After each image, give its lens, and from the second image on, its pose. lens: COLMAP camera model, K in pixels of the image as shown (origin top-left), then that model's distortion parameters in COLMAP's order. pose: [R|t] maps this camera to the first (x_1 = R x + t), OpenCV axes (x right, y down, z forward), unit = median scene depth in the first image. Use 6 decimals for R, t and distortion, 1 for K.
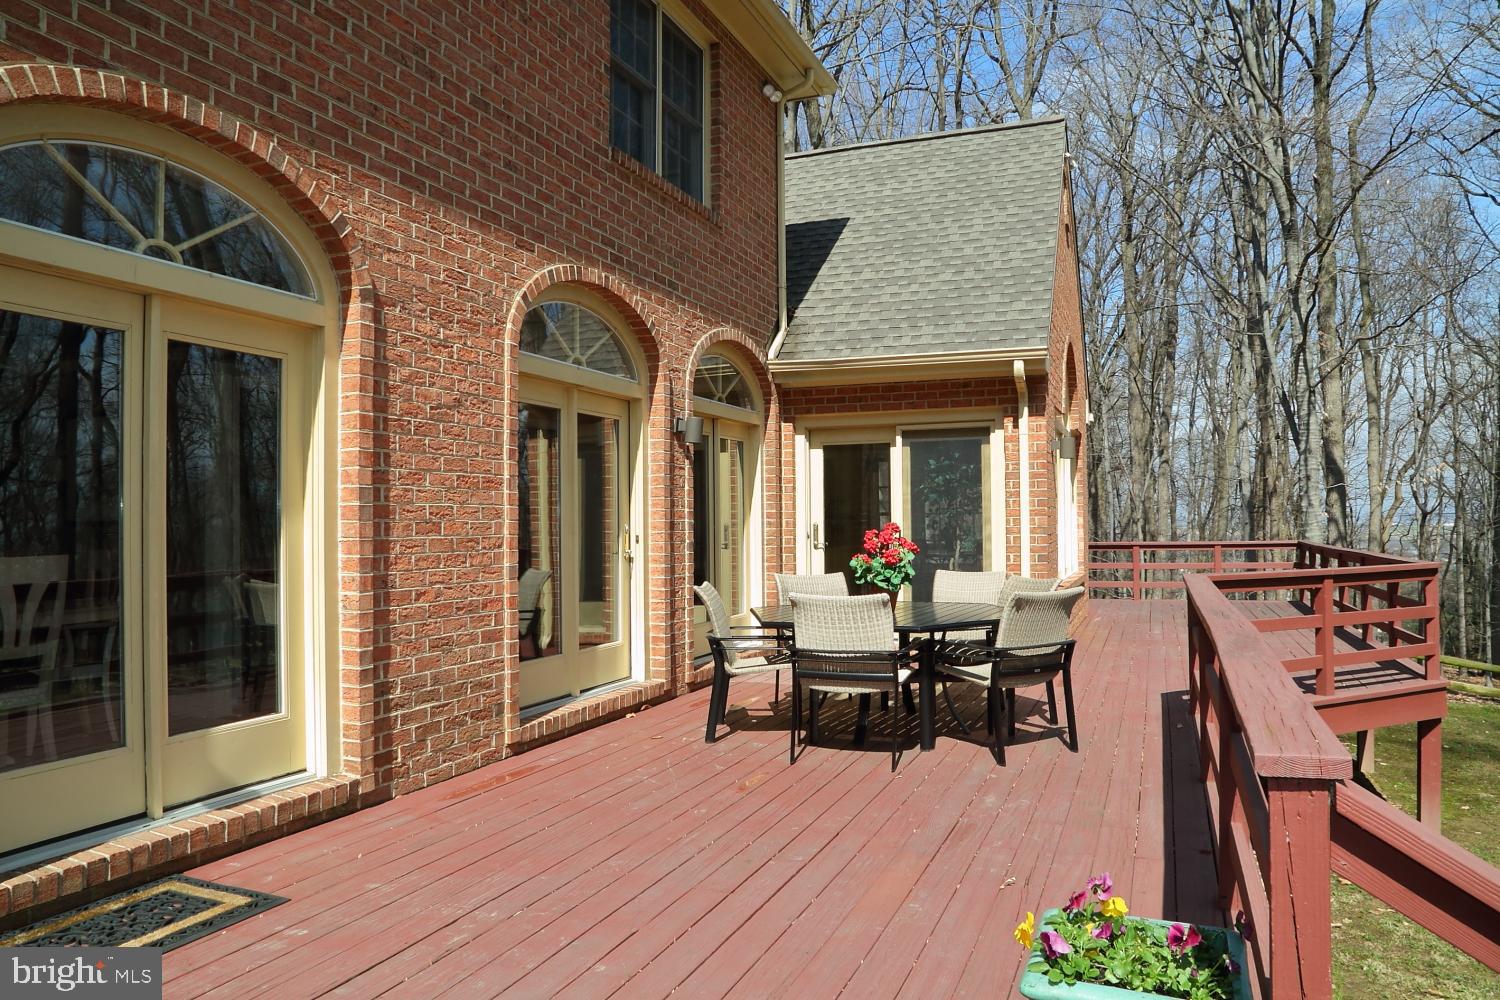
lens RADIAL K [[1048.0, 0, 750.0], [0, 1048.0, 500.0], [0, 0, 1]] dist [-0.128724, 0.088614]
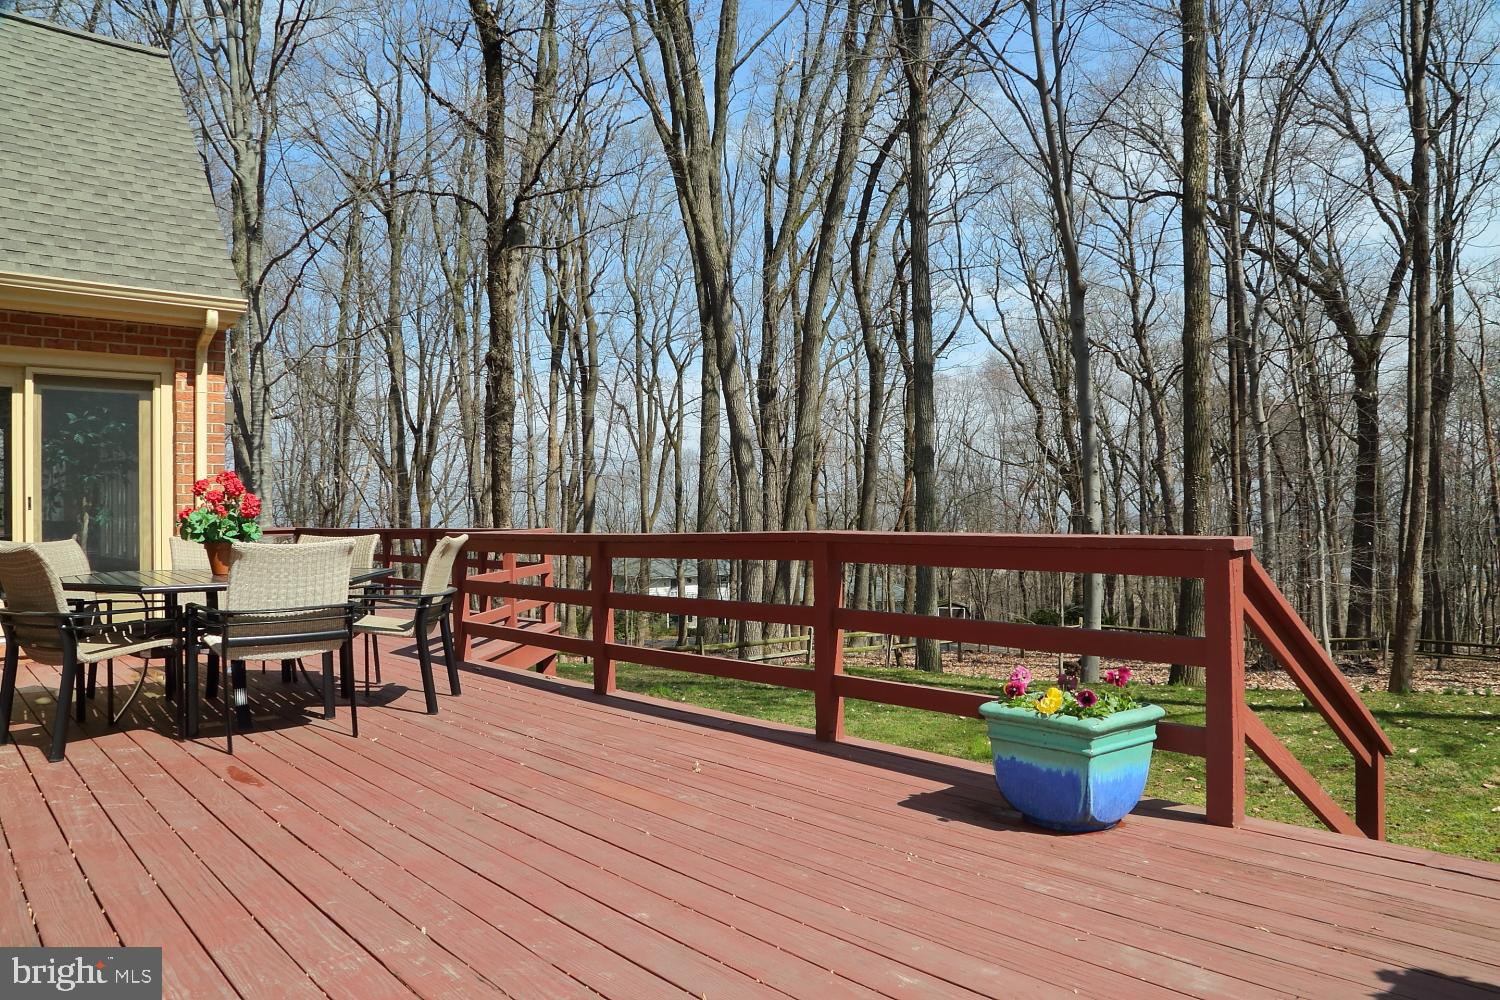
lens RADIAL K [[1027.9, 0, 750.0], [0, 1027.9, 500.0], [0, 0, 1]] dist [-0.122589, 0.078239]
pose [[0.448454, 0.018806, 0.893608, -0.293808], [-0.008655, 0.999823, -0.016698, 0.040311], [-0.893764, -0.000245, 0.448537, 0.180197]]
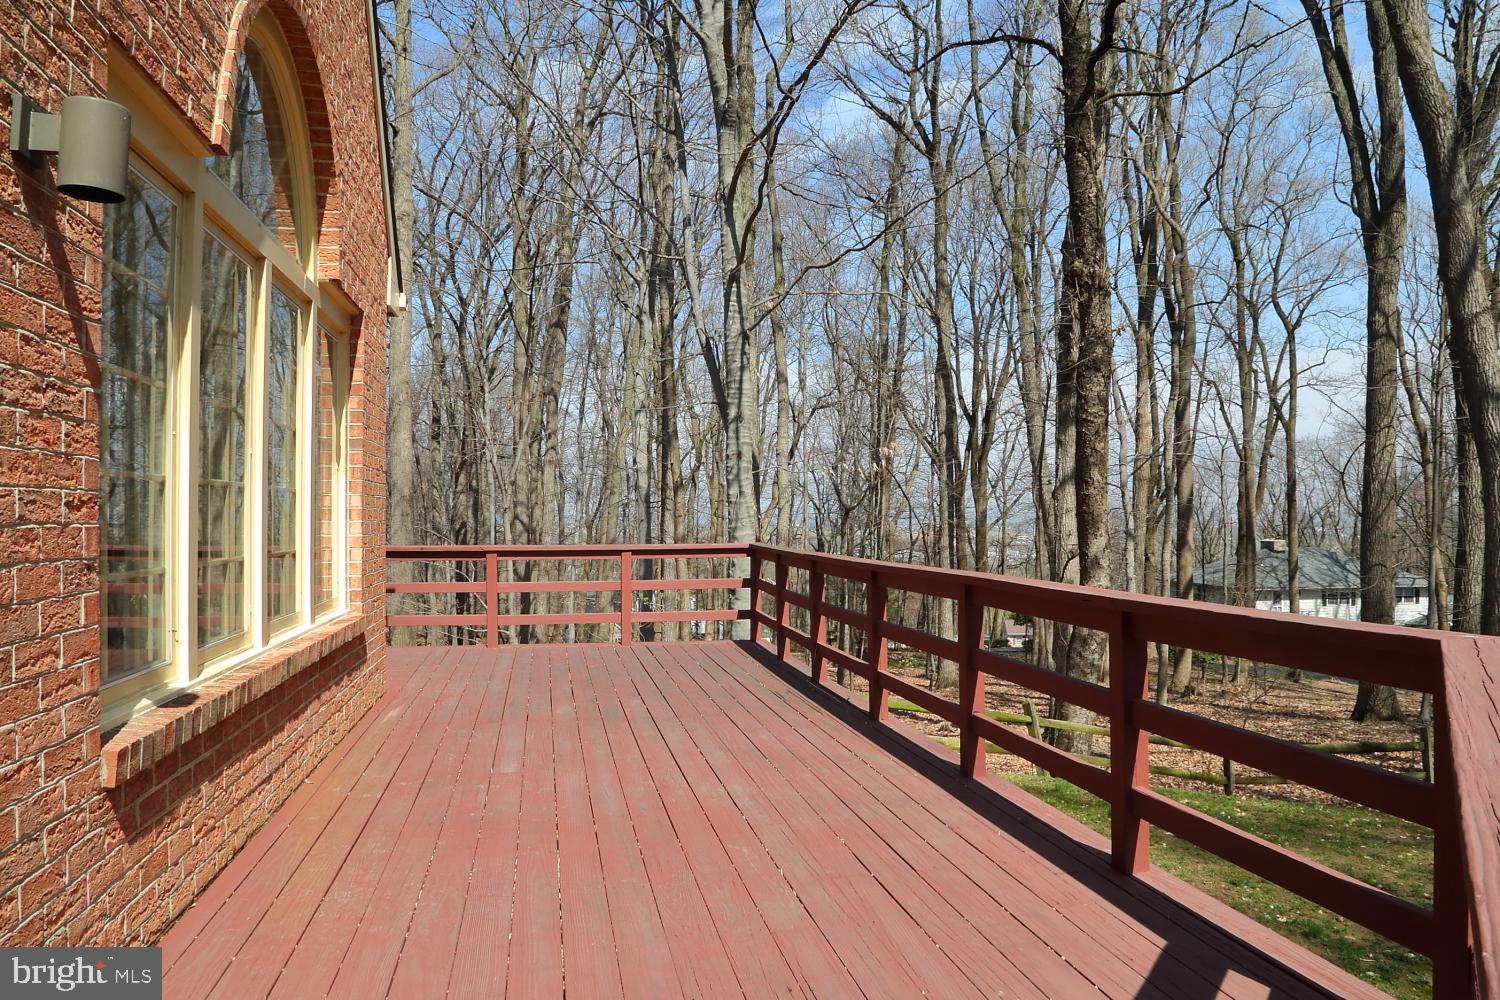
lens RADIAL K [[1027.9, 0, 750.0], [0, 1027.9, 500.0], [0, 0, 1]] dist [-0.122589, 0.078239]
pose [[0.840711, 0.015188, 0.541272, 0.321953], [-0.015641, 0.999871, -0.003763, 0.025417], [-0.541259, -0.005302, 0.840839, 0.764931]]
